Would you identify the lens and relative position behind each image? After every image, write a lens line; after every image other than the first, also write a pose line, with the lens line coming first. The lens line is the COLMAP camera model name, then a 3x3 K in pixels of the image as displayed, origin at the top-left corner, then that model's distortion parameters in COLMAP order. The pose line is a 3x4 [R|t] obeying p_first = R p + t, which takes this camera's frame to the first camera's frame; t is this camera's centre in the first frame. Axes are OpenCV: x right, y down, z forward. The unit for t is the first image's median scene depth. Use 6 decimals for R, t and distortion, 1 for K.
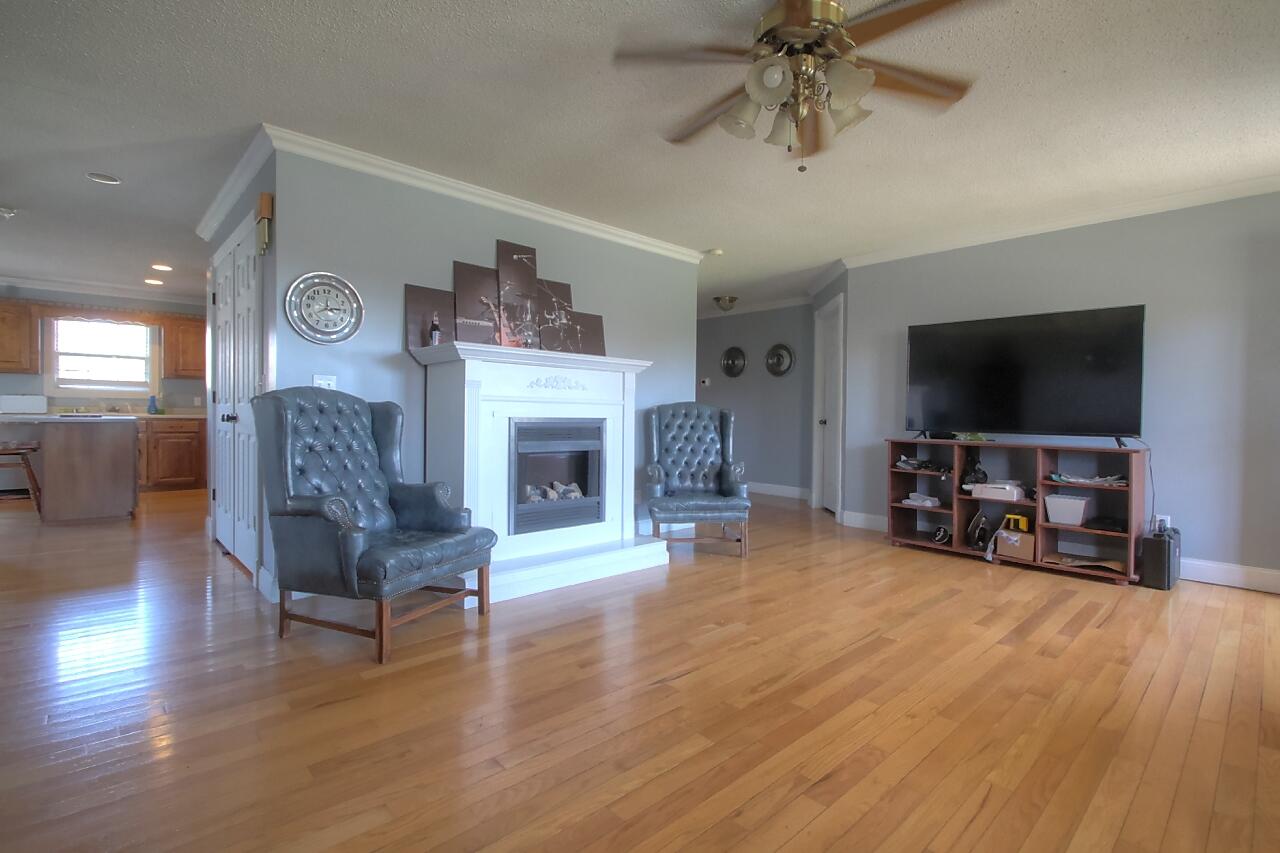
lens RADIAL K [[589.7, 0, 641.0], [0, 589.7, 421.8], [0, 0, 1]] dist [-0.001417, -0.004872]
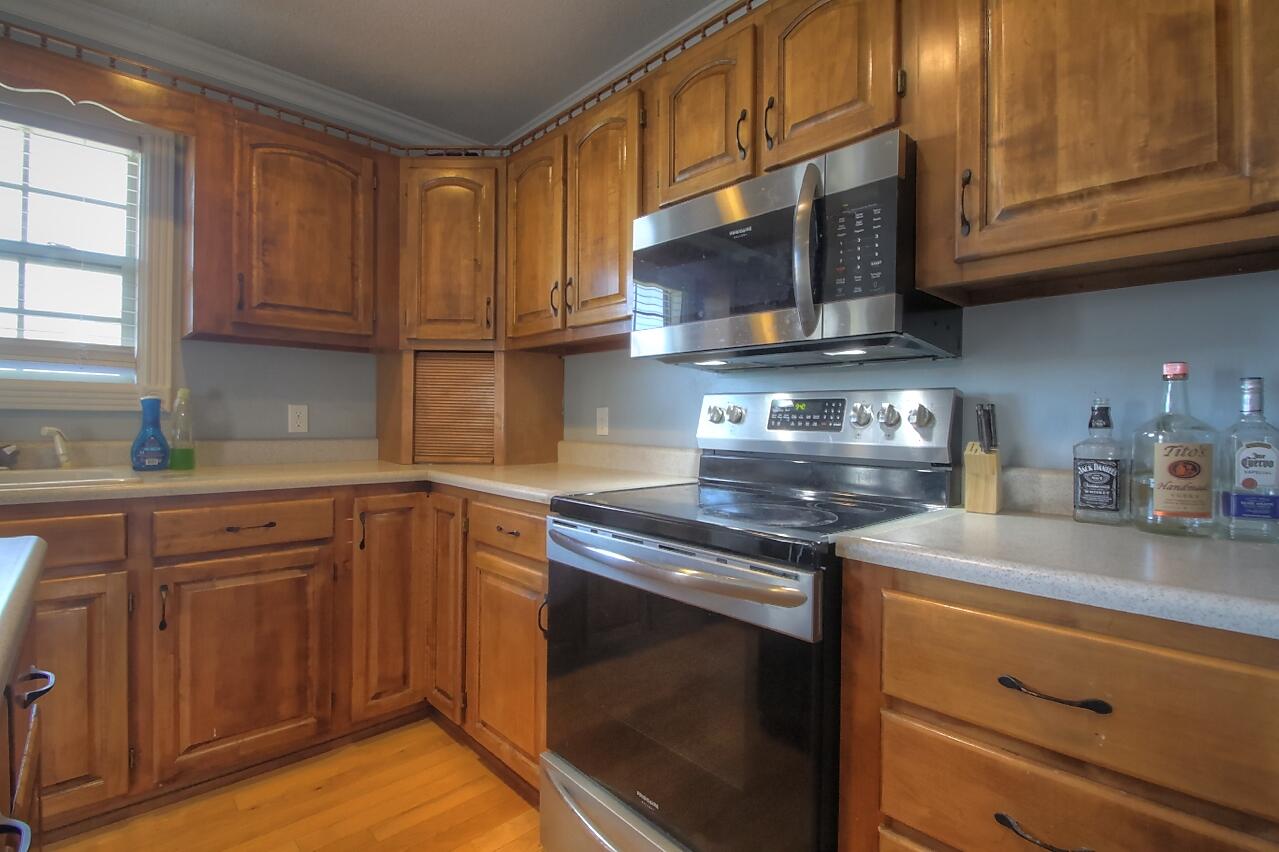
lens RADIAL K [[589.2, 0, 645.2], [0, 589.2, 425.9], [0, 0, 1]] dist [-0.001417, -0.004872]
pose [[0.999639, 0.001432, 0.026848, -0.610393], [-0.001205, 0.999963, -0.008479, -0.030448], [-0.026859, 0.008444, 0.999604, 0.723746]]
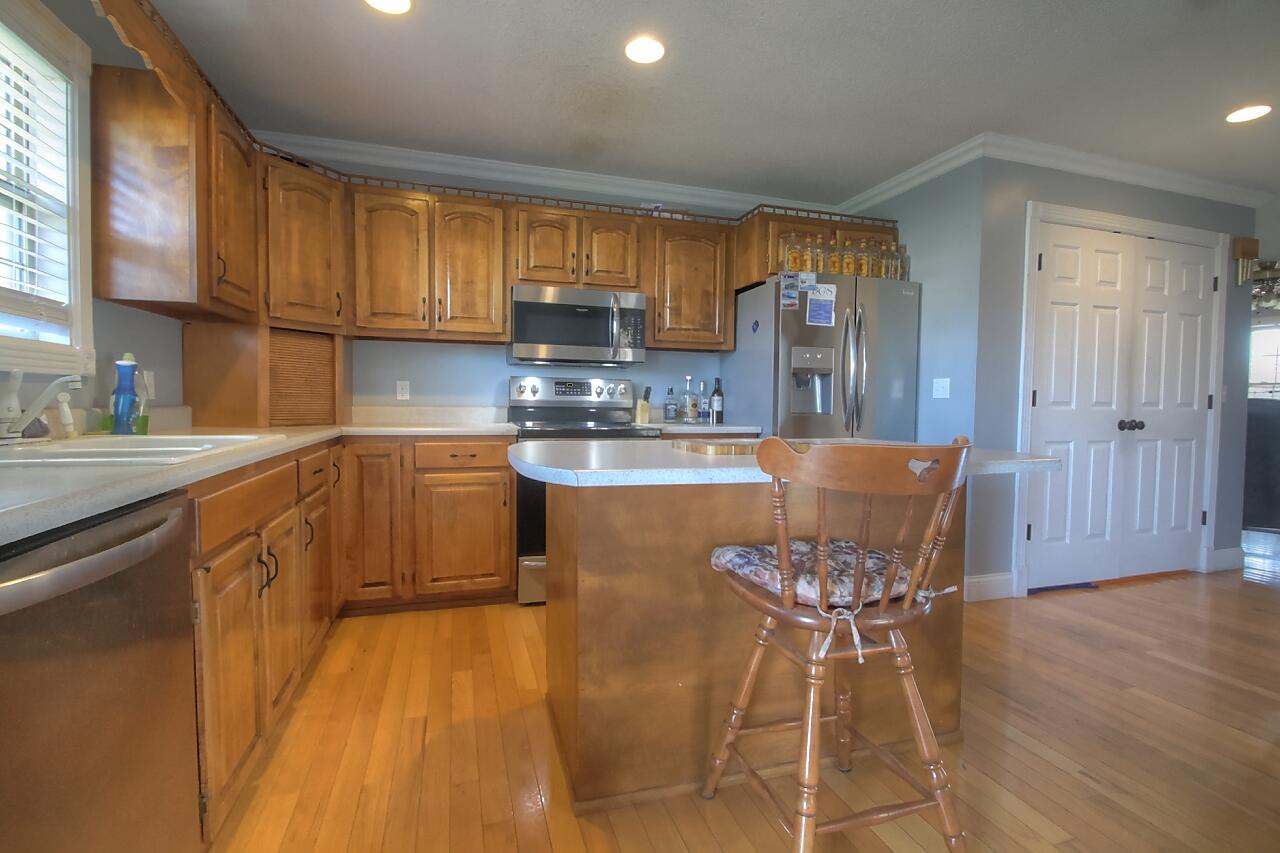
lens RADIAL K [[589.7, 0, 648.6], [0, 589.7, 421.7], [0, 0, 1]] dist [-0.001417, -0.004872]
pose [[0.409273, -0.039911, 0.911538, -0.963320], [0.006704, 0.999147, 0.040737, -0.028686], [-0.912387, -0.010562, 0.409192, 0.684164]]
